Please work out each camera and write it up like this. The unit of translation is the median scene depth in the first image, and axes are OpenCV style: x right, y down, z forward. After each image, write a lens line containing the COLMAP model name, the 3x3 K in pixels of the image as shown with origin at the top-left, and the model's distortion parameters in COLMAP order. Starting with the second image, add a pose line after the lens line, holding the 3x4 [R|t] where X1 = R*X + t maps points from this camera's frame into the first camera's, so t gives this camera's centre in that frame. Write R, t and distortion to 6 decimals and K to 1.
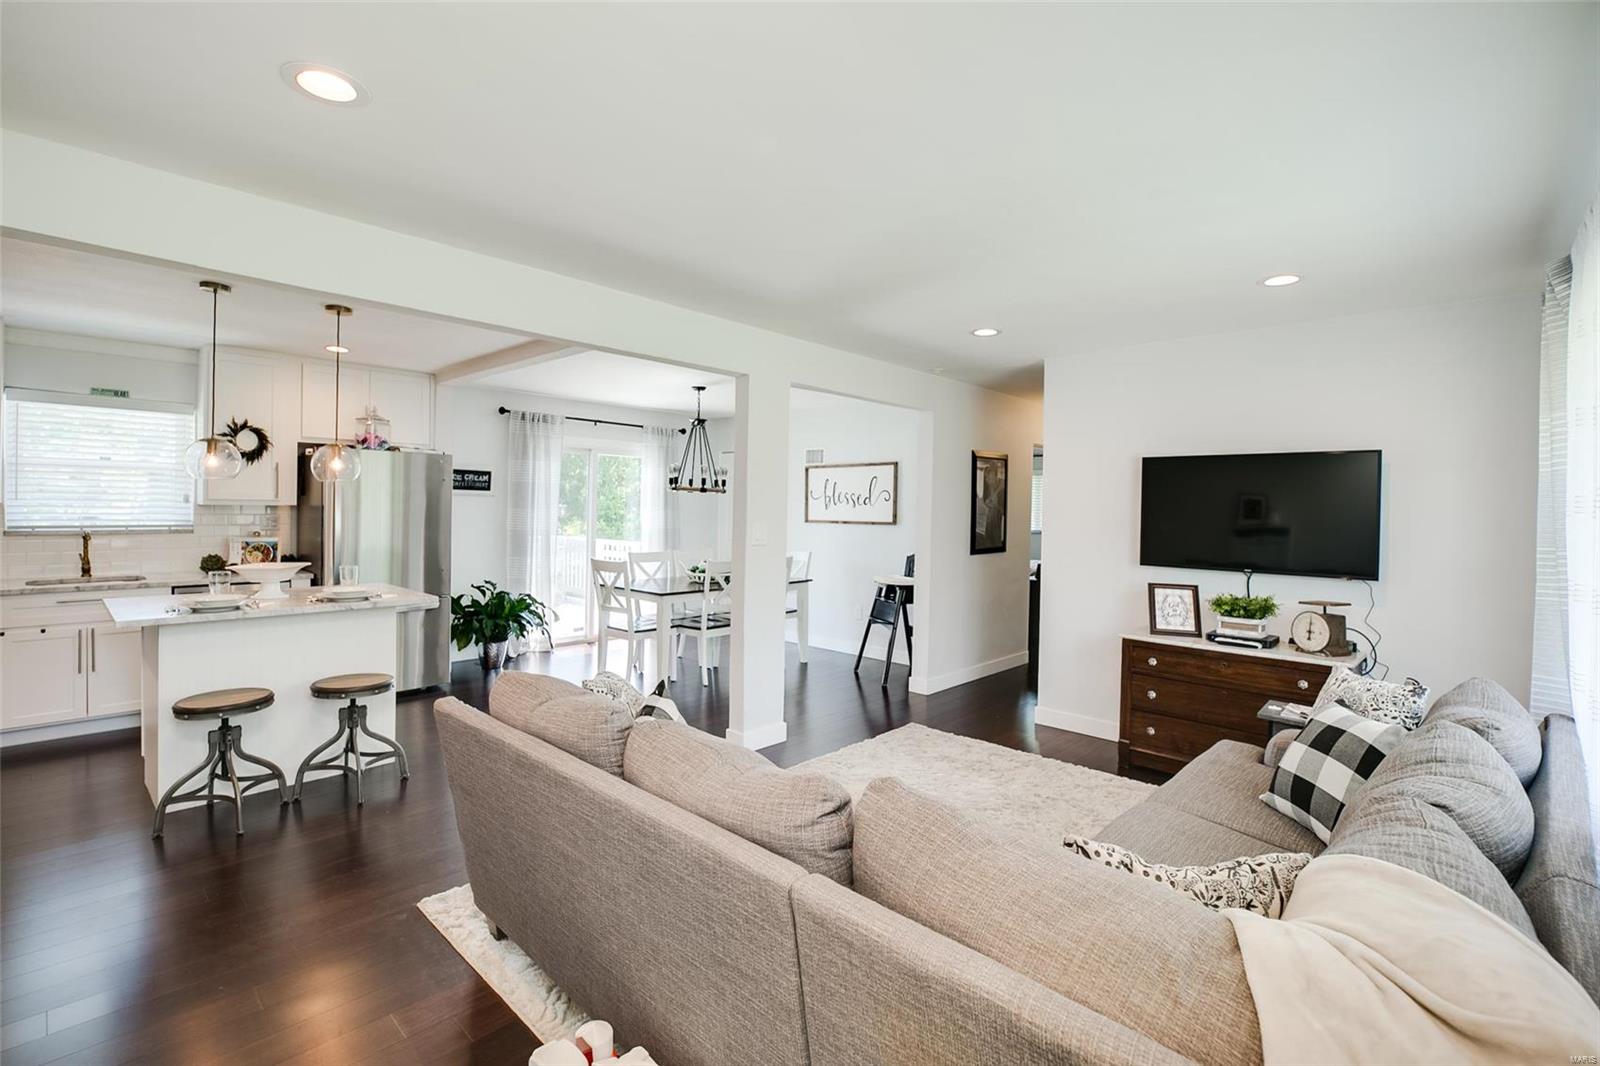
lens RADIAL K [[712.1, 0, 792.9], [0, 712.1, 510.9], [0, 0, 1]] dist [-0.012112, 0.000612]
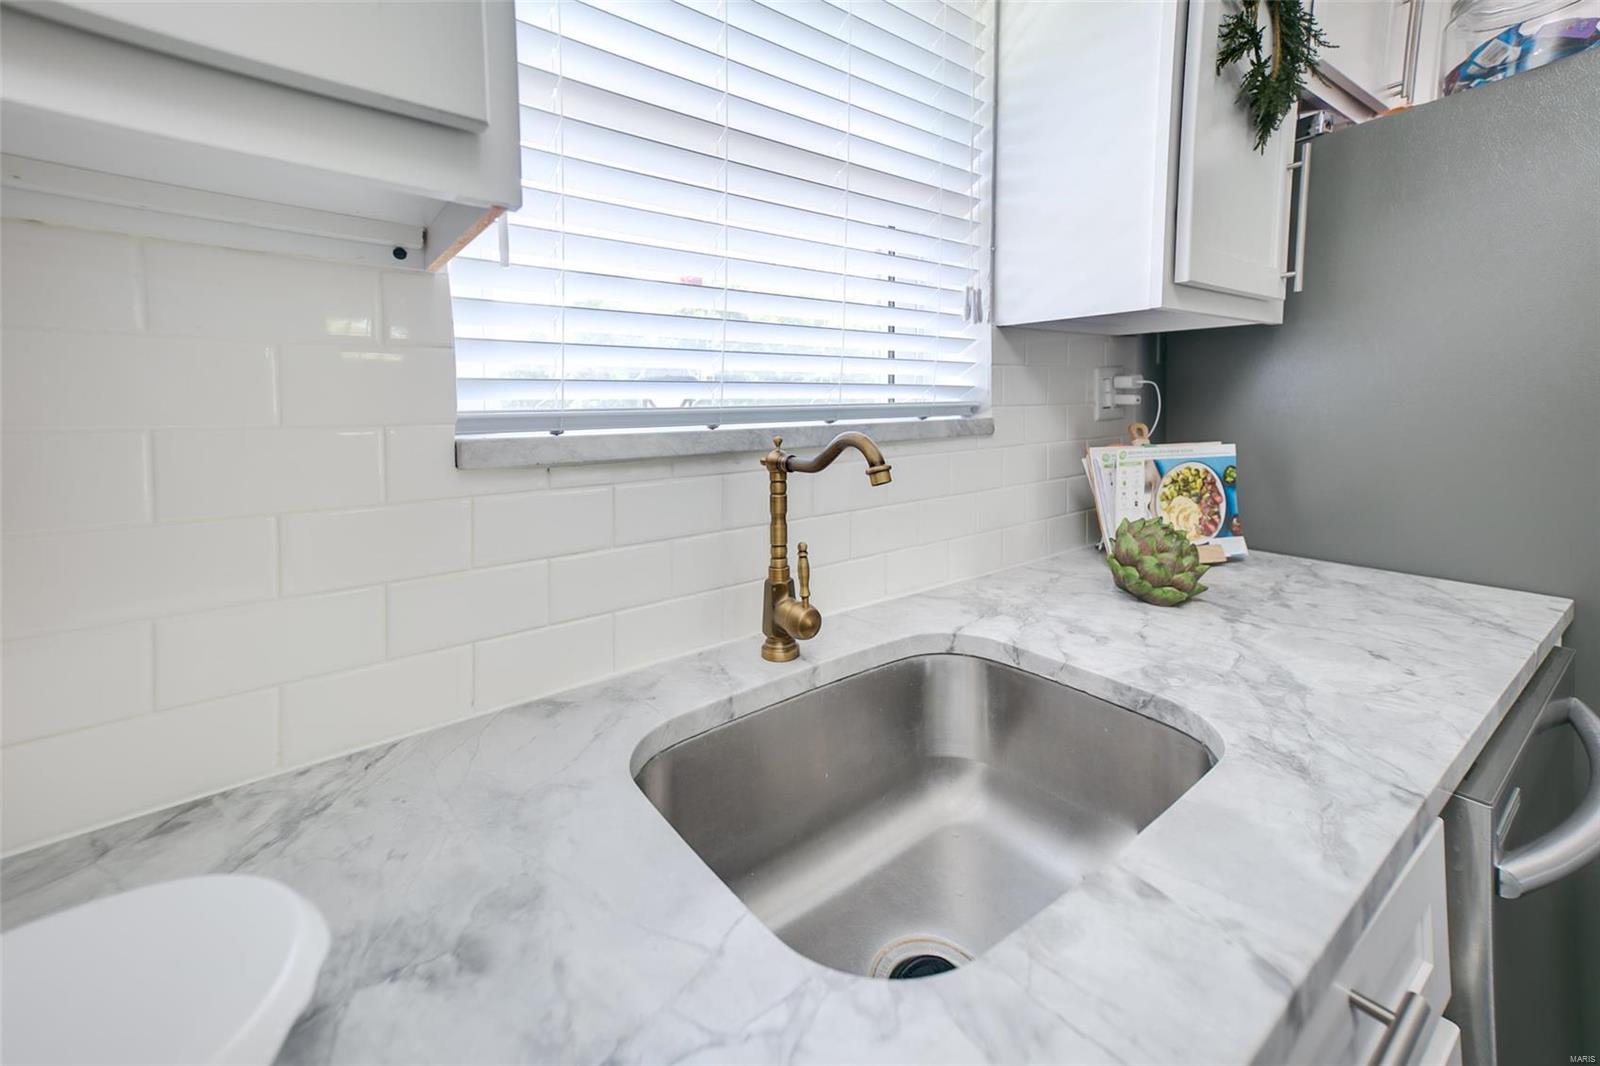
lens RADIAL K [[651.7, 0, 809.5], [0, 651.7, 416.0], [0, 0, 1]] dist [0.019391, 0.000124]
pose [[0.986359, -0.030597, -0.161737, -0.739415], [0.032466, 0.999433, 0.008923, 0.016764], [0.161373, -0.014053, 0.986794, 0.625145]]
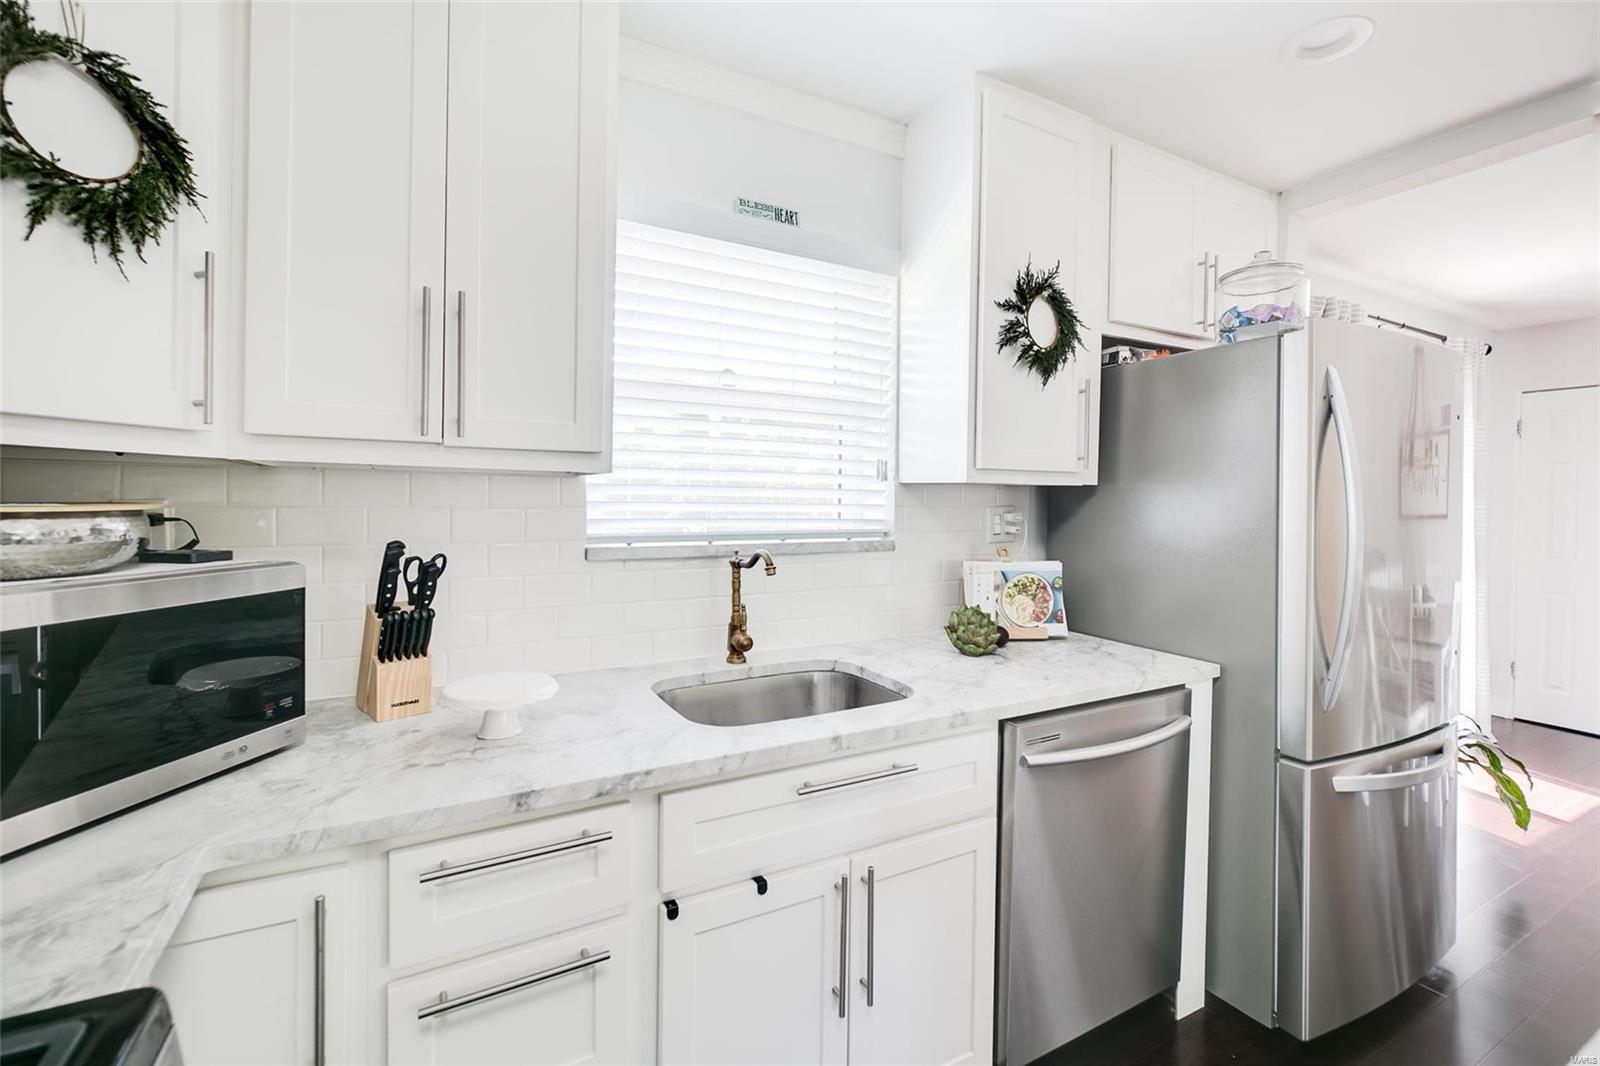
lens RADIAL K [[712.1, 0, 828.4], [0, 712.1, 503.4], [0, 0, 1]] dist [-0.012112, 0.000612]
pose [[0.958471, -0.001656, -0.285184, -0.643753], [0.000644, 0.999993, -0.003640, 0.003558], [0.285188, 0.003305, 0.958466, 0.481485]]
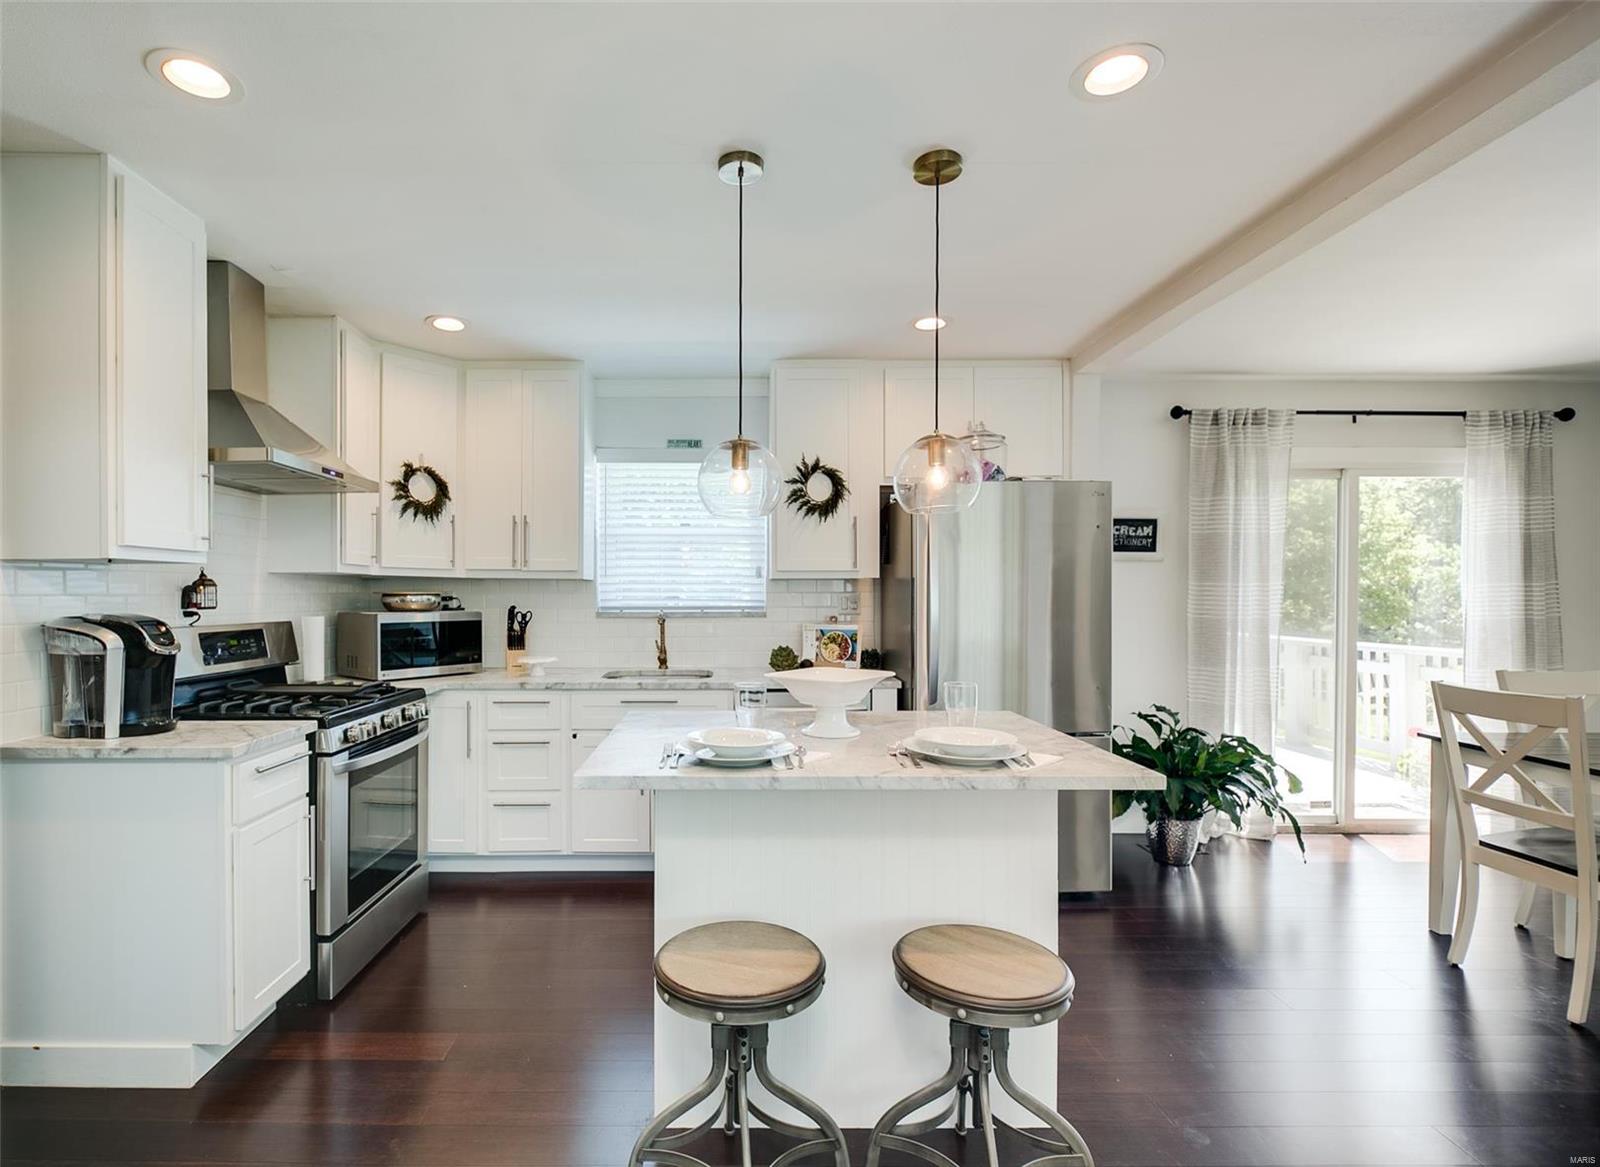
lens RADIAL K [[755.0, 0, 733.4], [0, 755.0, 595.2], [0, 0, 1]] dist [-0.010013, 0.000627]
pose [[0.684672, -0.011895, -0.728754, -0.233366], [0.005962, 0.999925, -0.010720, 0.013586], [0.728827, 0.002995, 0.684692, 0.348884]]
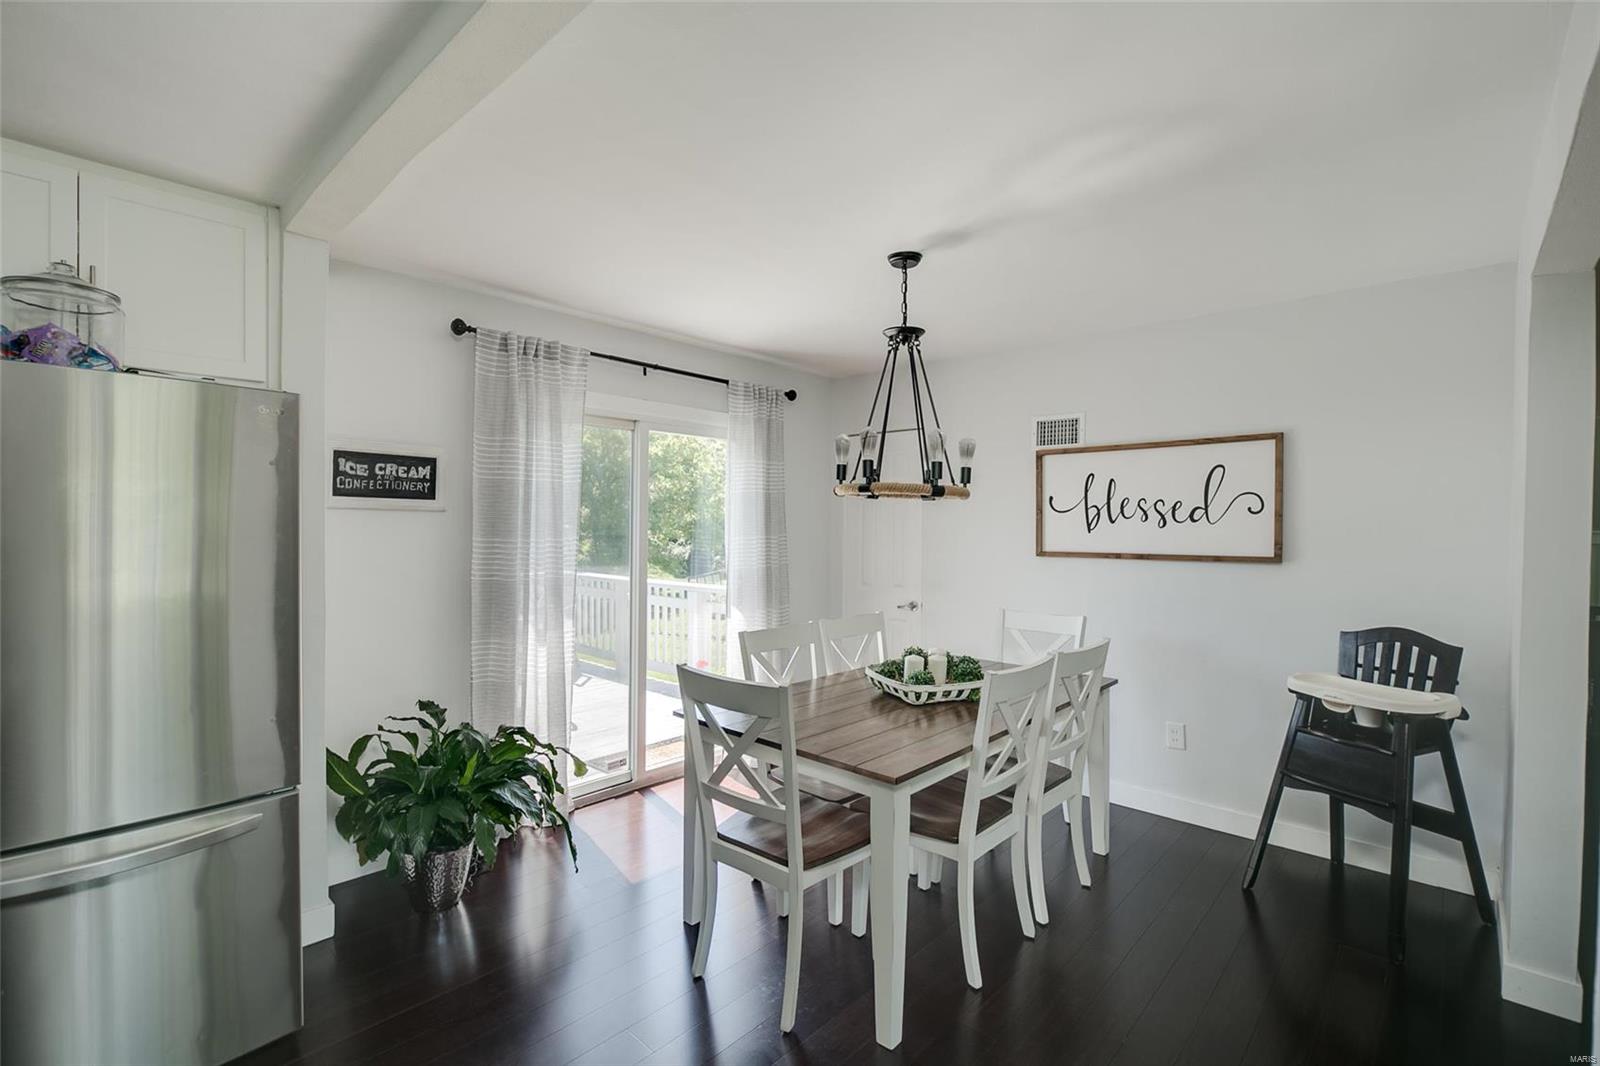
lens RADIAL K [[712.1, 0, 802.0], [0, 712.1, 527.9], [0, 0, 1]] dist [-0.012112, 0.000612]
pose [[0.999599, -0.009634, 0.026634, -0.218137], [0.009616, 0.999953, 0.000818, -0.008540], [-0.026640, -0.000562, 0.999645, 0.583141]]
